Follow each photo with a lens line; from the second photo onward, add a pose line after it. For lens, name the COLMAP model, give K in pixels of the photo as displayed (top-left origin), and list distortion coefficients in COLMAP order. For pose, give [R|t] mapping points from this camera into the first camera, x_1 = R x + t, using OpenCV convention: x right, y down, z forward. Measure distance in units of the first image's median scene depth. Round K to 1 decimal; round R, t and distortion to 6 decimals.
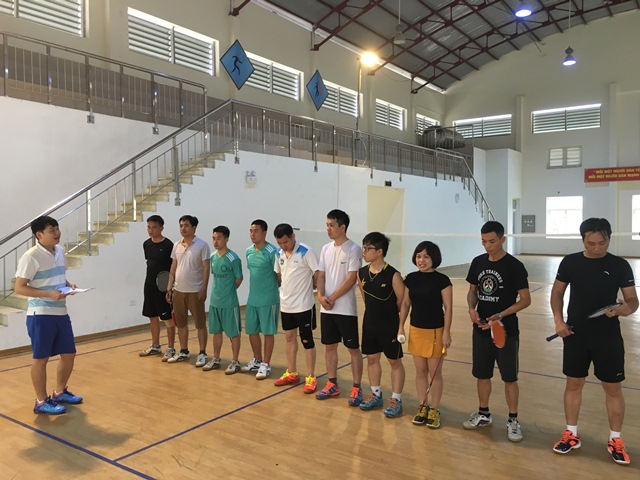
lens RADIAL K [[541.3, 0, 320.0], [0, 541.3, 240.0], [0, 0, 1]] dist [0.075612, -0.096637]
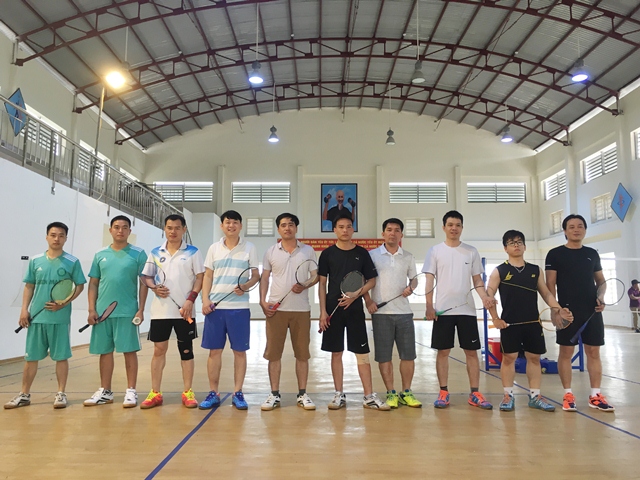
lens RADIAL K [[541.3, 0, 320.0], [0, 541.3, 240.0], [0, 0, 1]] dist [0.075612, -0.096637]
pose [[0.812557, 0.069452, 0.578729, -0.087087], [0.016088, 0.989825, -0.141375, 0.032095], [-0.582660, 0.124186, 0.803172, 0.091347]]
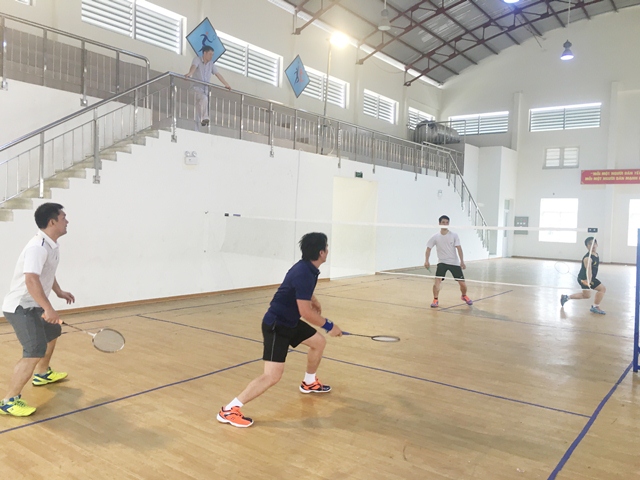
lens RADIAL K [[541.3, 0, 320.0], [0, 541.3, 240.0], [0, 0, 1]] dist [0.075612, -0.096637]
pose [[0.999084, 0.038207, -0.019266, 0.056092], [-0.038107, 0.999258, 0.005518, 0.004968], [0.019462, -0.004779, 0.999799, 0.037074]]
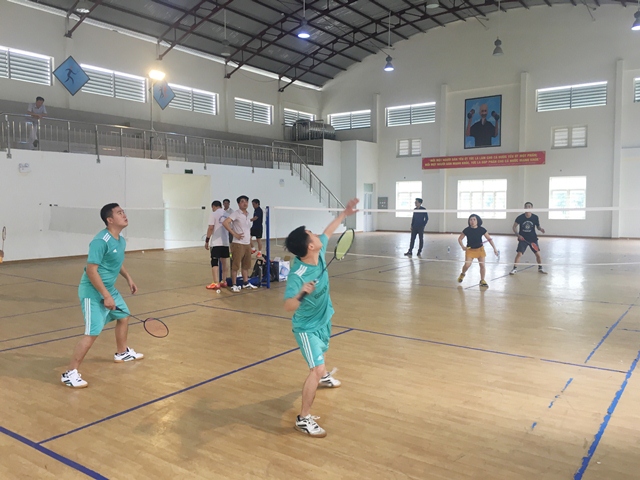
lens RADIAL K [[541.3, 0, 320.0], [0, 541.3, 240.0], [0, 0, 1]] dist [0.075612, -0.096637]
pose [[0.999980, 0.003039, -0.005481, 0.308685], [-0.002855, 0.999444, 0.033230, 0.009430], [0.005579, -0.033213, 0.999433, -0.196077]]
